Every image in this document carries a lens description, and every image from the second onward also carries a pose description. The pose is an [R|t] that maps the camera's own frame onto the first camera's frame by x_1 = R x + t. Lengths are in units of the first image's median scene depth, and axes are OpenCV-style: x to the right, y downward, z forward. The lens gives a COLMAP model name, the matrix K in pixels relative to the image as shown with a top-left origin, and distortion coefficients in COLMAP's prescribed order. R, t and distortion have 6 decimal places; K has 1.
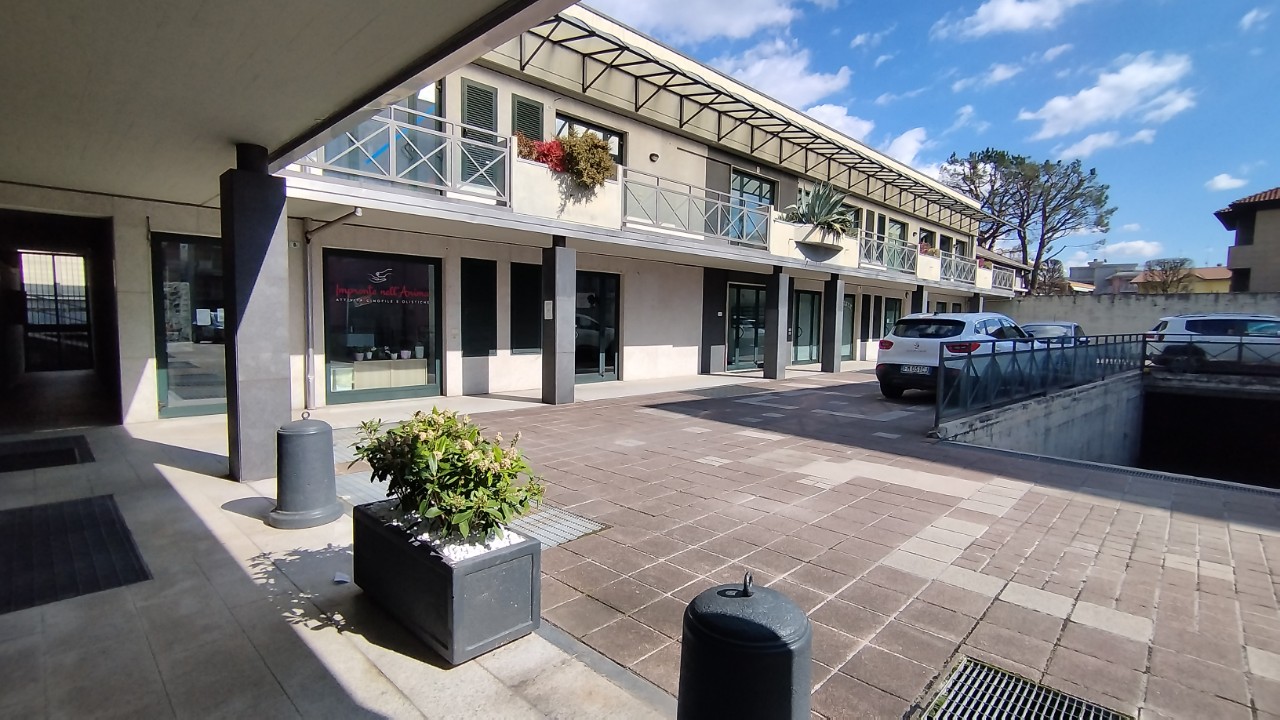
lens RADIAL K [[584.7, 0, 643.3], [0, 584.7, 363.6], [0, 0, 1]] dist [-0.002881, 0.002300]
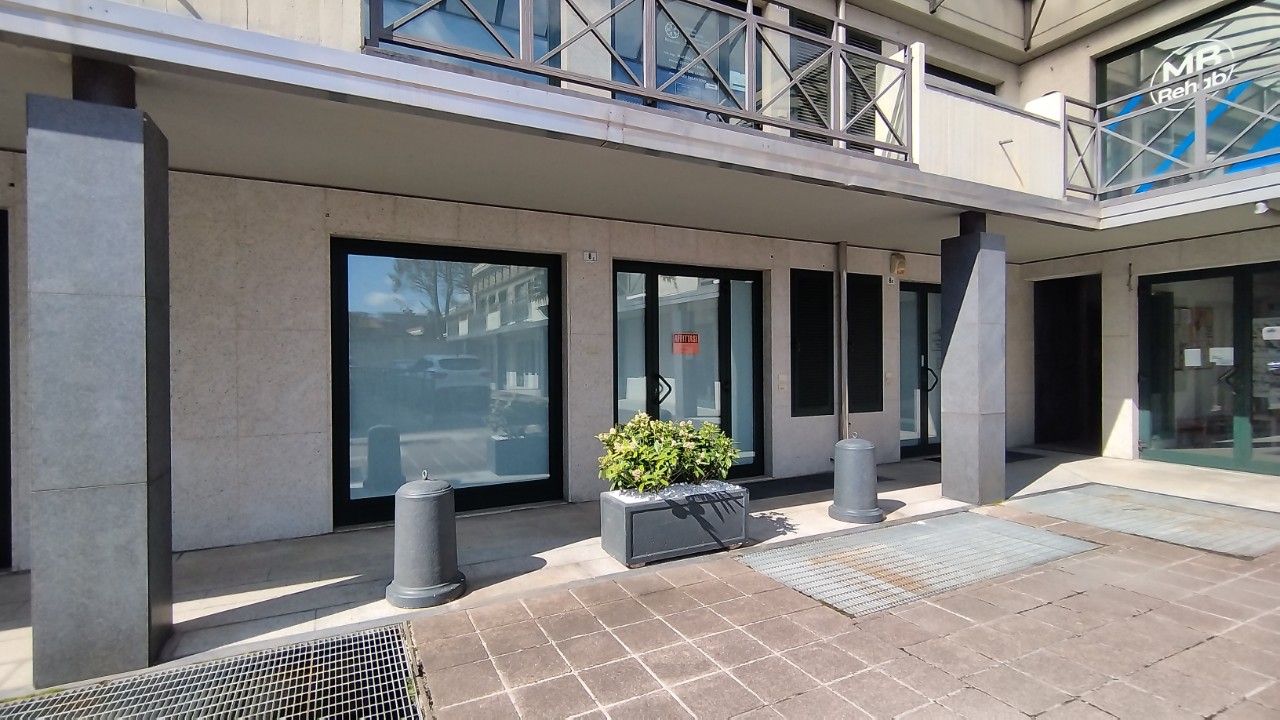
lens RADIAL K [[584.7, 0, 642.5], [0, 584.7, 361.0], [0, 0, 1]] dist [-0.002881, 0.002300]
pose [[-0.329873, -0.009161, -0.943981, 0.882105], [-0.063359, 0.997913, 0.012456, -0.069517], [0.941897, 0.063919, -0.329765, 1.072992]]
